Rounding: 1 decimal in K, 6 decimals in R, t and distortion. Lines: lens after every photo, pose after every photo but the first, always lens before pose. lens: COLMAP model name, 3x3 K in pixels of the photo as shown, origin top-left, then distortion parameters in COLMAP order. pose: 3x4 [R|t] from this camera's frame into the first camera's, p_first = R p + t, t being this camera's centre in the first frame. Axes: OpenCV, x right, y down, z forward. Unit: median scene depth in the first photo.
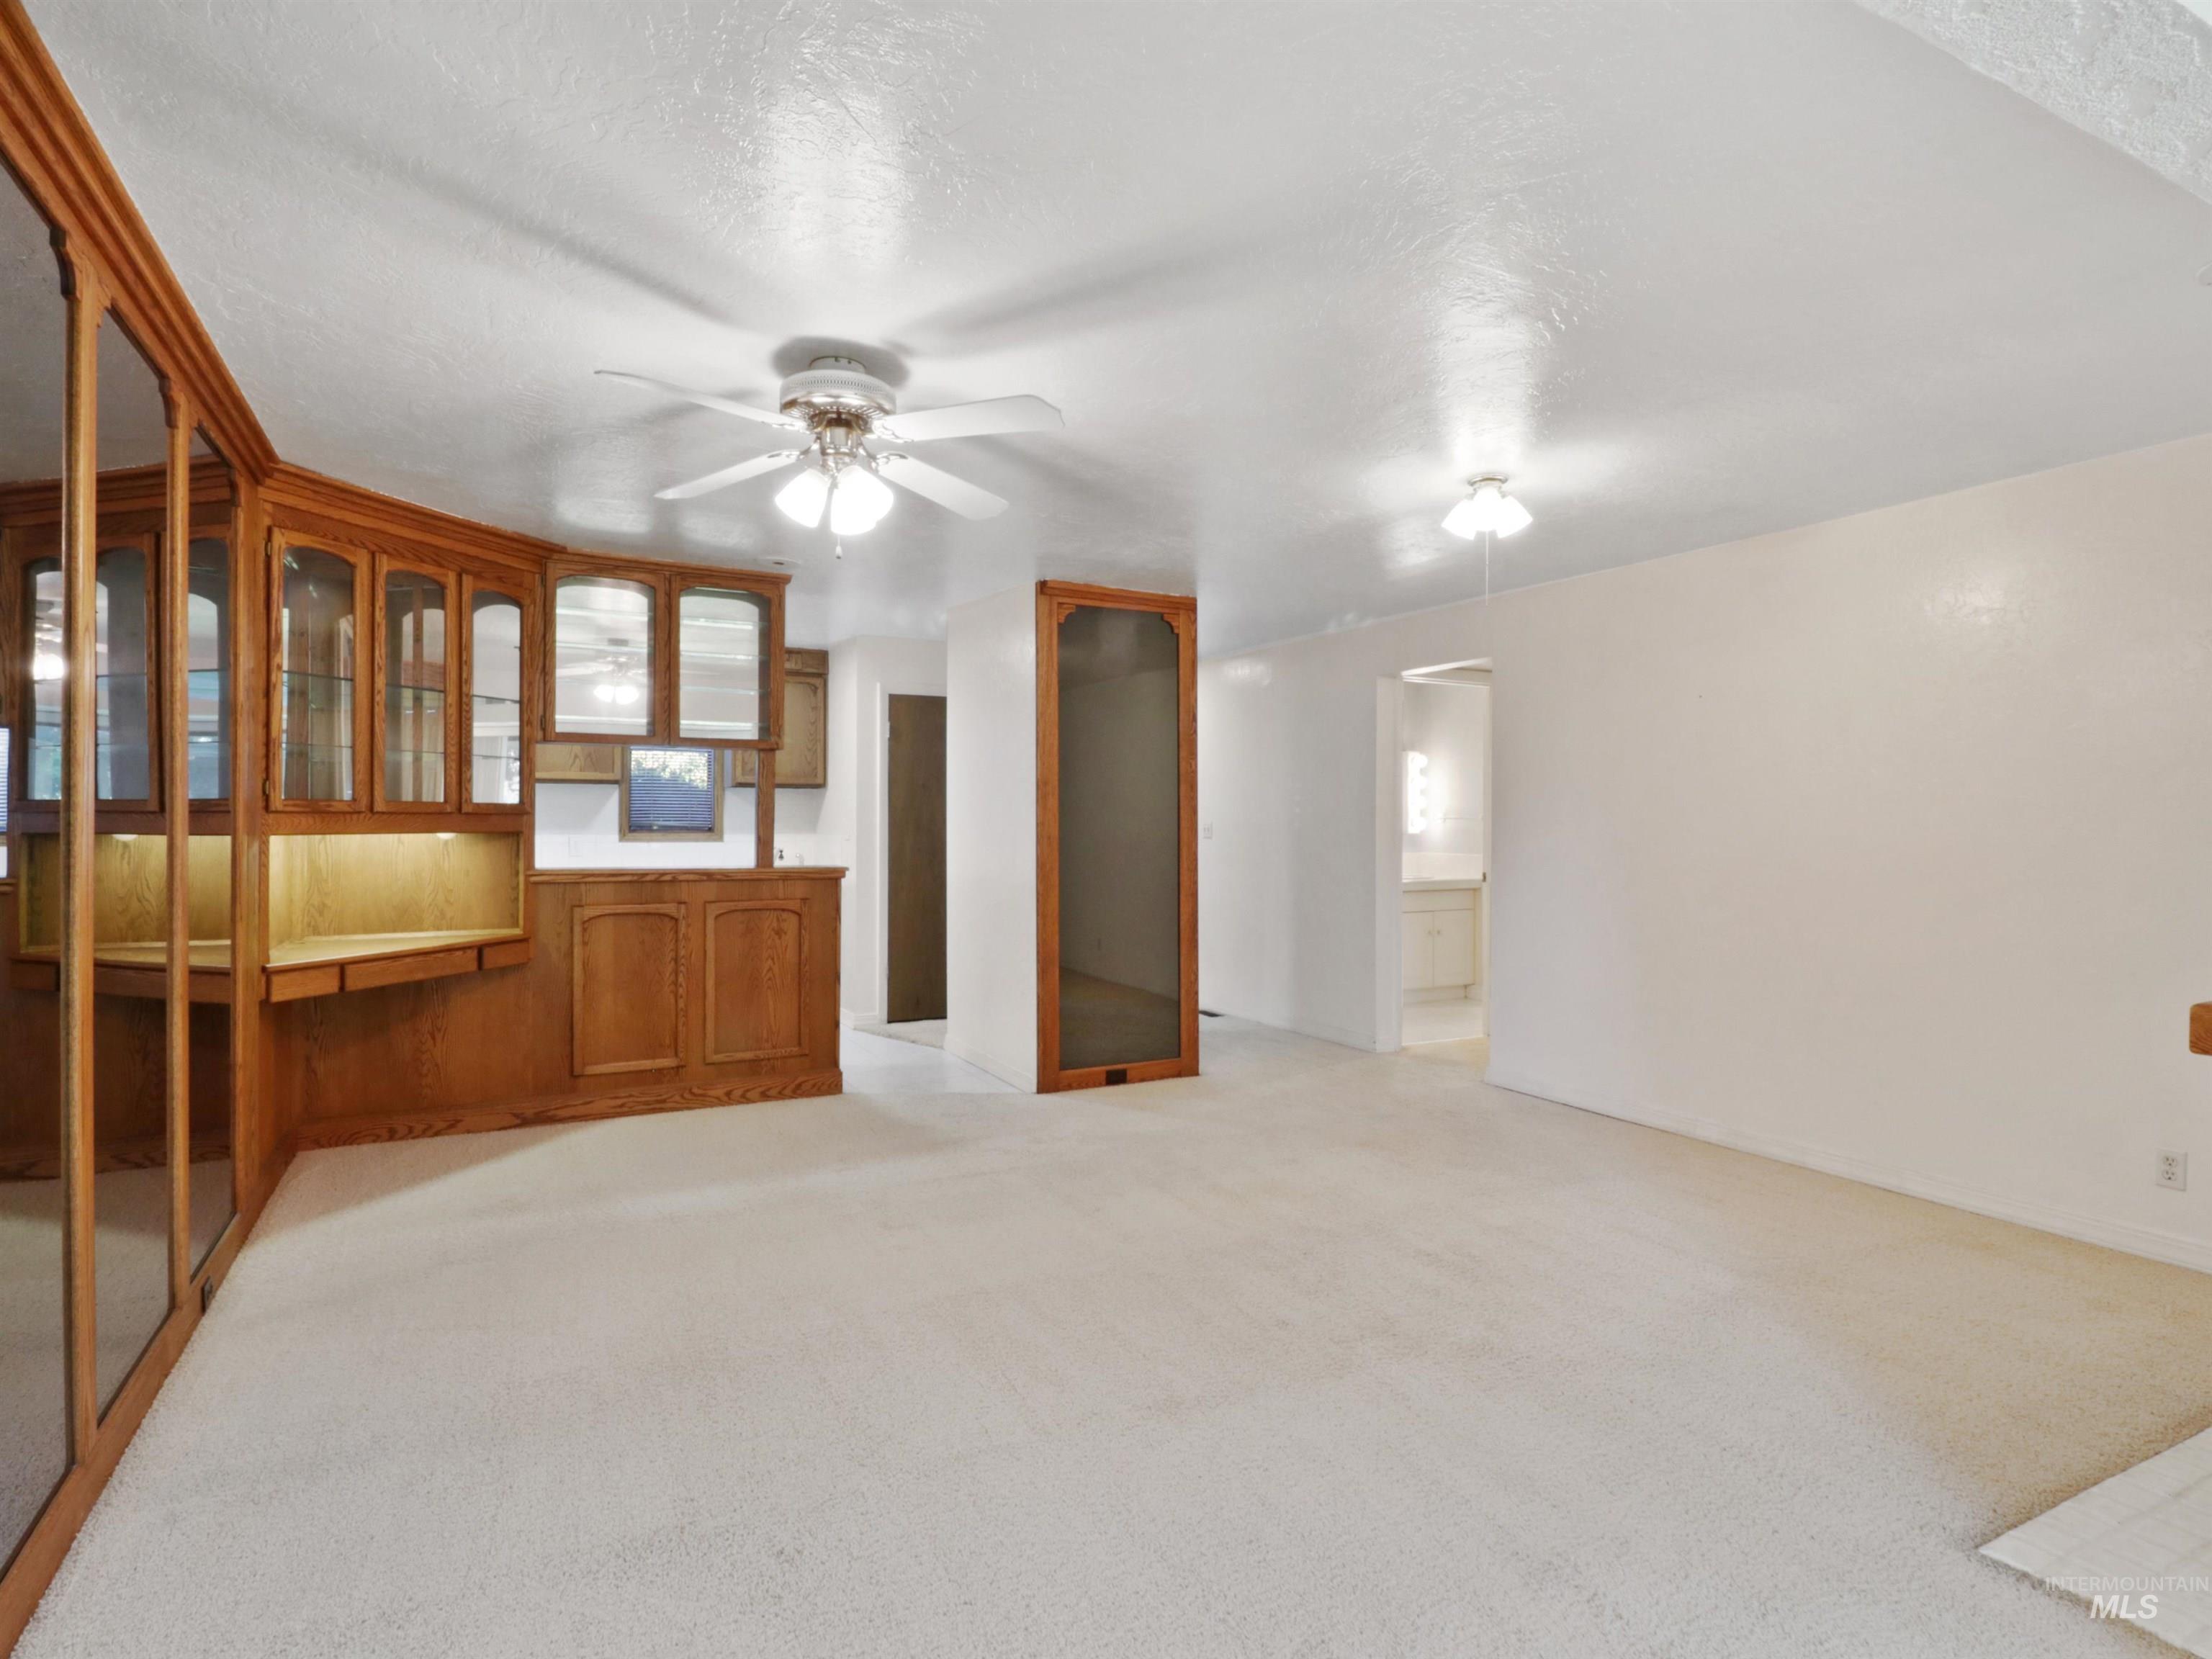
lens RADIAL K [[1174.9, 0, 1077.8], [0, 1174.9, 823.4], [0, 0, 1]] dist [0.002073, -0.022111]
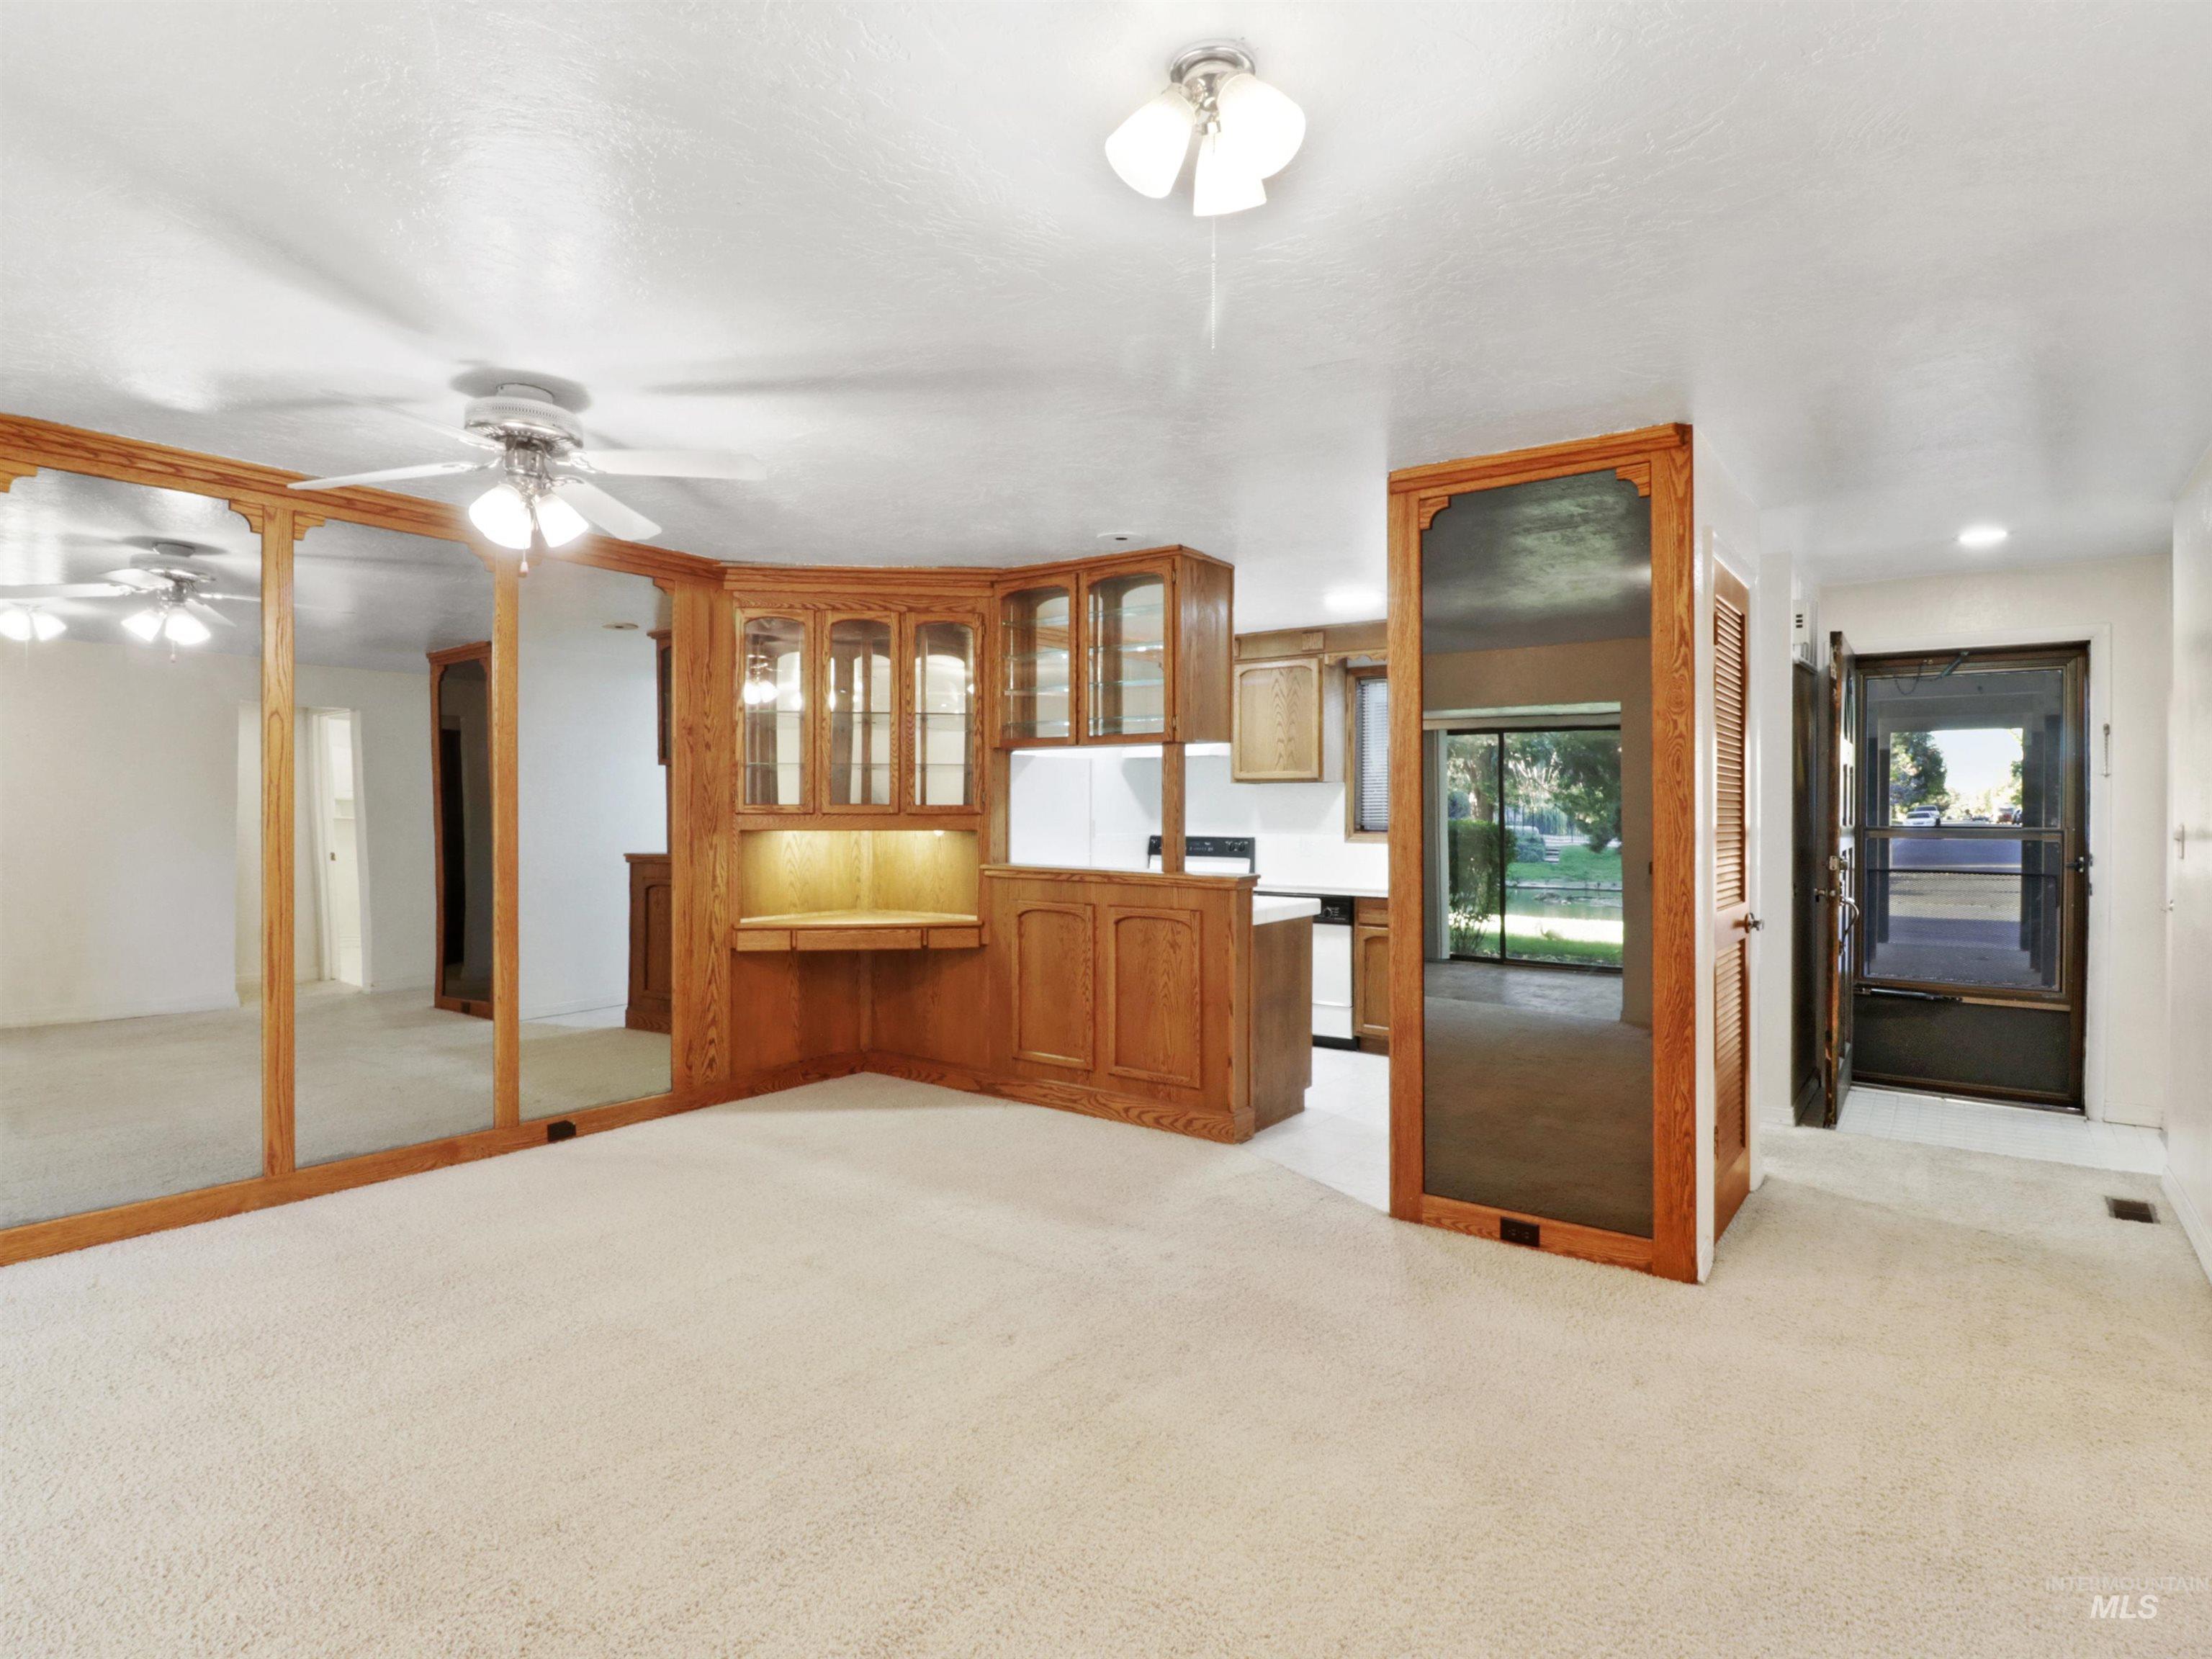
lens RADIAL K [[1174.9, 0, 1077.8], [0, 1174.9, 823.4], [0, 0, 1]] dist [0.002073, -0.022111]
pose [[0.419170, 0.006464, -0.907885, 0.552501], [-0.003499, 0.999979, 0.005504, -0.005569], [0.907901, 0.000870, 0.419183, 0.579981]]
